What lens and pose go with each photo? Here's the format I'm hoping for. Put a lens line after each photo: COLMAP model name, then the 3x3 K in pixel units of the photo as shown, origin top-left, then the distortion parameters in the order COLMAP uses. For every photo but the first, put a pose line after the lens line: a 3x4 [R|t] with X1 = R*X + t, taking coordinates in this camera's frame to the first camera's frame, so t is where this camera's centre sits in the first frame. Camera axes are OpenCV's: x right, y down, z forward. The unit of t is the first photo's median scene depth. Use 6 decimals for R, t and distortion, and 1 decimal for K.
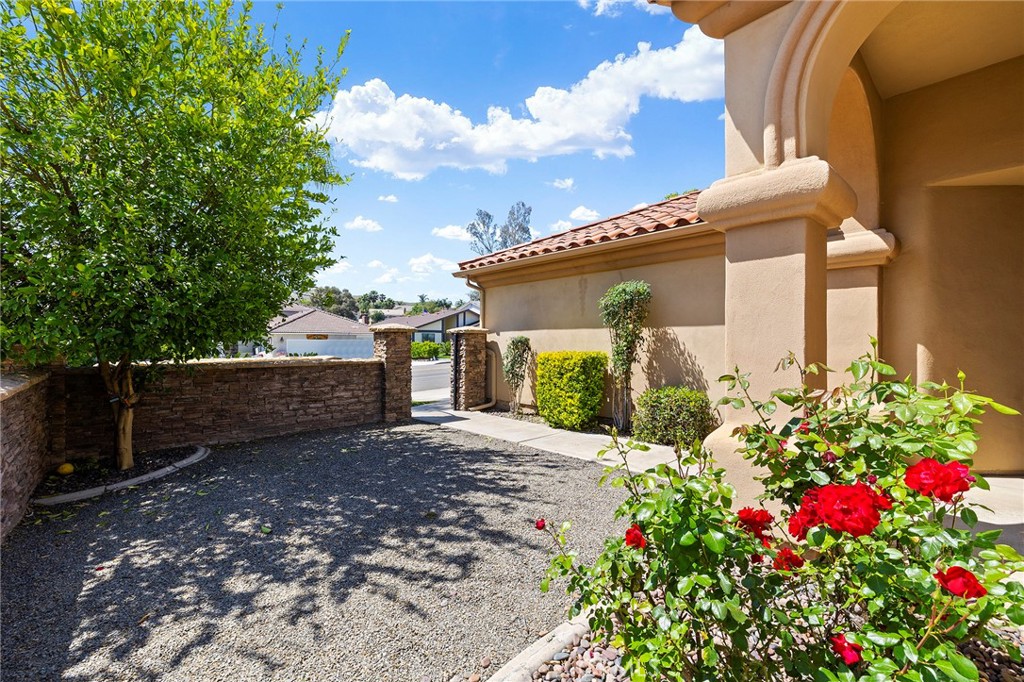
lens RADIAL K [[435.6, 0, 506.9], [0, 435.6, 339.9], [0, 0, 1]] dist [0.000327, 0.000397]
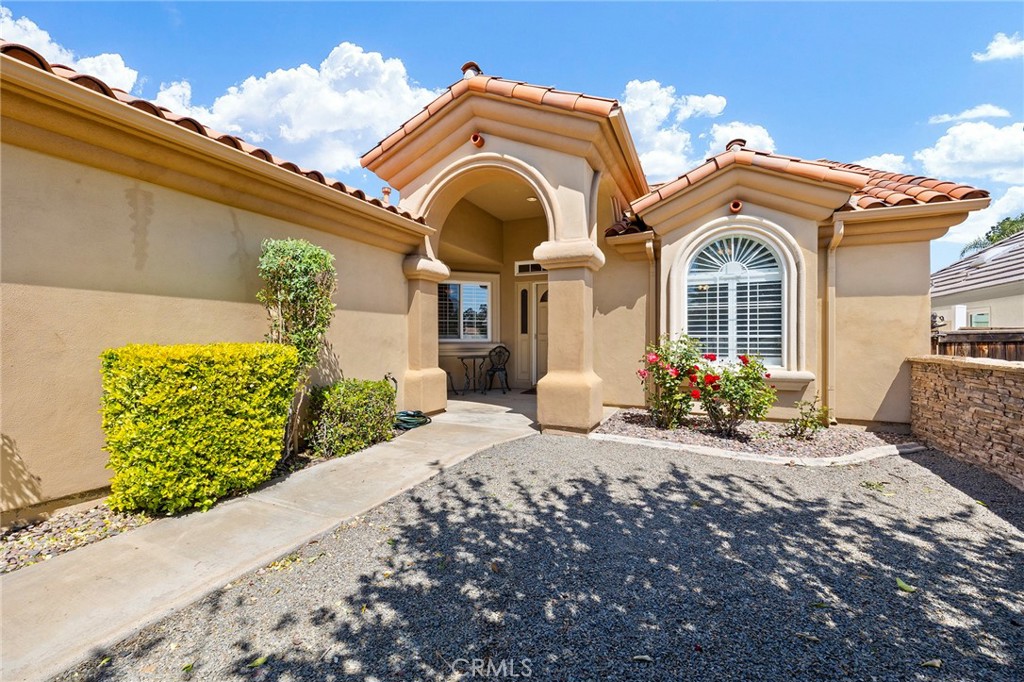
lens RADIAL K [[435.6, 0, 505.5], [0, 435.6, 339.7], [0, 0, 1]] dist [0.000327, 0.000397]
pose [[-0.410599, -0.004506, 0.911805, -0.923200], [-0.002300, 0.999990, 0.003906, 0.040256], [-0.911813, -0.000493, -0.410605, 1.860634]]
